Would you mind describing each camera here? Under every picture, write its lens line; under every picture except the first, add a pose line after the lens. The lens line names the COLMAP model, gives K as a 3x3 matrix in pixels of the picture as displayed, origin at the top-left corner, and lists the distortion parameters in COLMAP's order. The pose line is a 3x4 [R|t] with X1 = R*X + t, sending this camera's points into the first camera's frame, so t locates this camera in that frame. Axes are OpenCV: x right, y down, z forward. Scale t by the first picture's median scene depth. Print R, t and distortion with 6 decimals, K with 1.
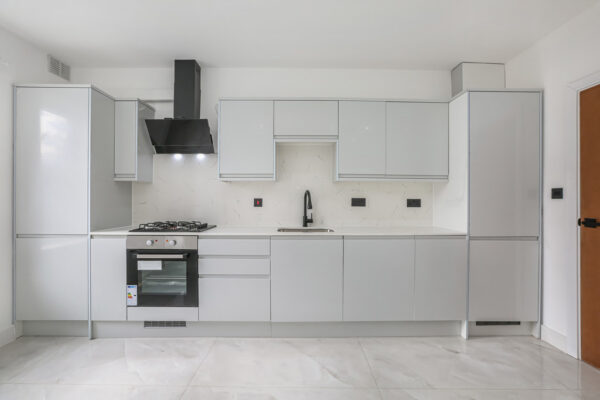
lens RADIAL K [[275.6, 0, 300.0], [0, 275.6, 200.0], [0, 0, 1]] dist [-0.039968, 0.018787]
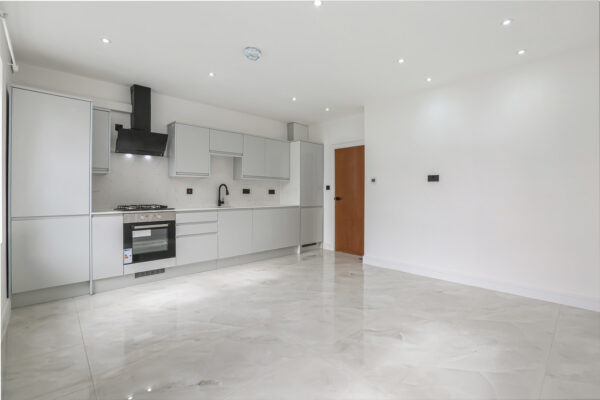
lens RADIAL K [[275.6, 0, 300.0], [0, 275.6, 200.0], [0, 0, 1]] dist [-0.039968, 0.018787]
pose [[0.726119, -0.016948, 0.687360, -0.906019], [0.001241, 0.999727, 0.023339, 0.027939], [-0.687568, -0.016094, 0.725942, -0.613184]]
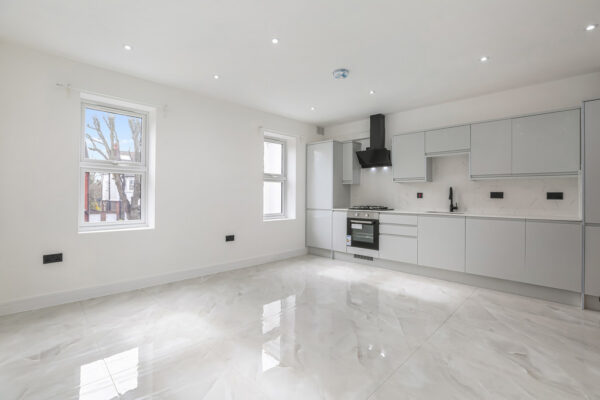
lens RADIAL K [[275.6, 0, 300.0], [0, 275.6, 200.0], [0, 0, 1]] dist [-0.039968, 0.018787]
pose [[0.717359, 0.010946, -0.696617, 0.538808], [-0.001326, 0.999896, 0.014346, 0.017846], [0.696702, -0.009367, 0.717299, -0.716396]]
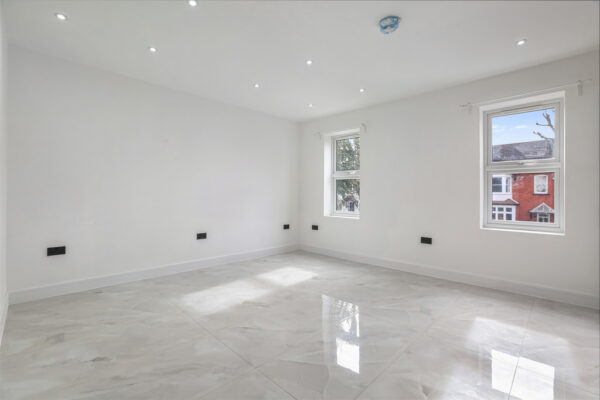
lens RADIAL K [[266.9, 0, 293.4], [0, 266.9, 199.6], [0, 0, 1]] dist [-0.083184, 0.015997]
pose [[-0.715007, -0.001192, -0.699116, 0.624426], [-0.003591, 0.999992, 0.001967, 0.048833], [0.699108, 0.003916, -0.715005, 0.800590]]
